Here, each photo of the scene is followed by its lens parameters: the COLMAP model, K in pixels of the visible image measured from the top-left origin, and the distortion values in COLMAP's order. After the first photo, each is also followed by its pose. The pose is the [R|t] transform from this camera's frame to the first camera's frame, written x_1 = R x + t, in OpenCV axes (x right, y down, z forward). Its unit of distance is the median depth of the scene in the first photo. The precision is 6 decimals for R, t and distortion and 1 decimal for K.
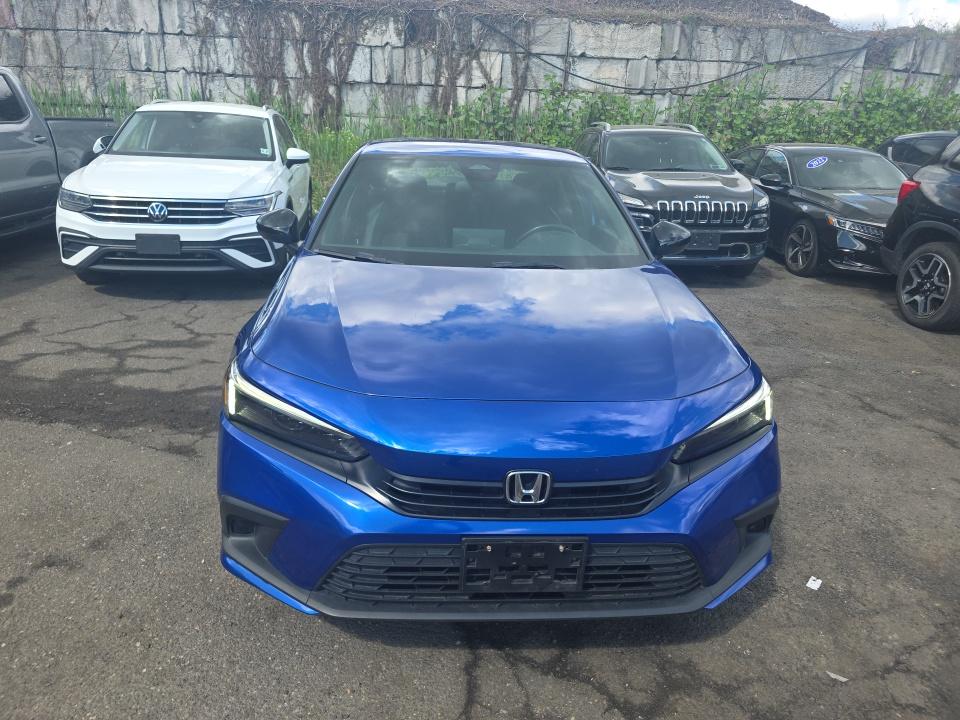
lens RADIAL K [[640.5, 0, 484.1], [0, 640.5, 357.1], [0, 0, 1]] dist [0.027048, -0.024528]
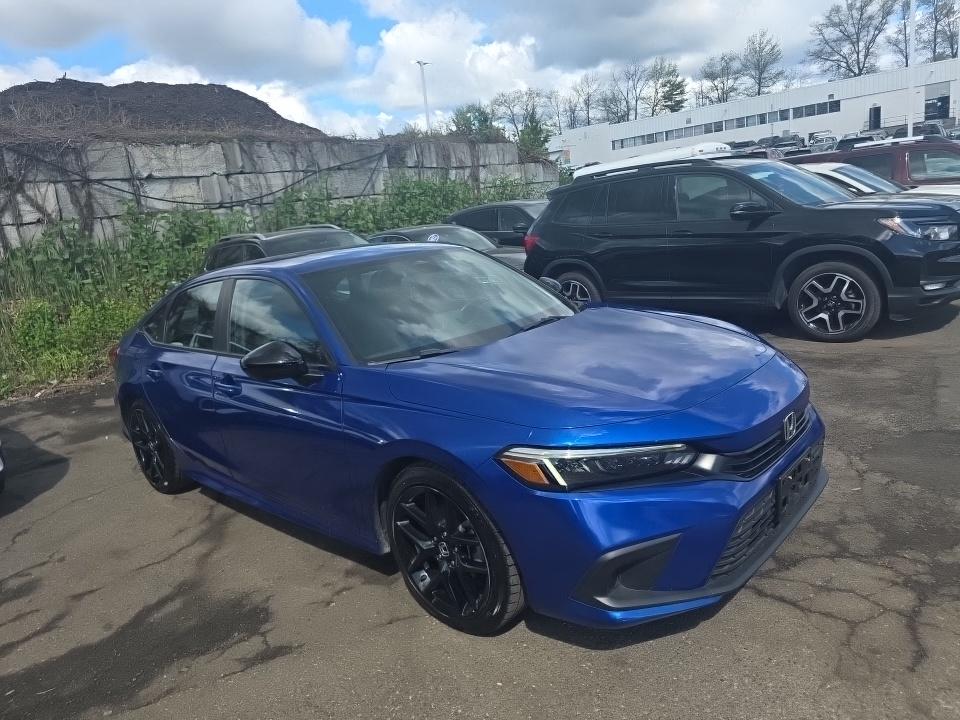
lens RADIAL K [[640.5, 0, 485.6], [0, 640.5, 362.6], [0, 0, 1]] dist [0.027048, -0.024528]
pose [[0.714523, -0.275571, 0.643054, -0.181354], [0.364649, 0.931125, -0.006157, -0.024285], [-0.597067, 0.238888, 0.765796, 0.034507]]
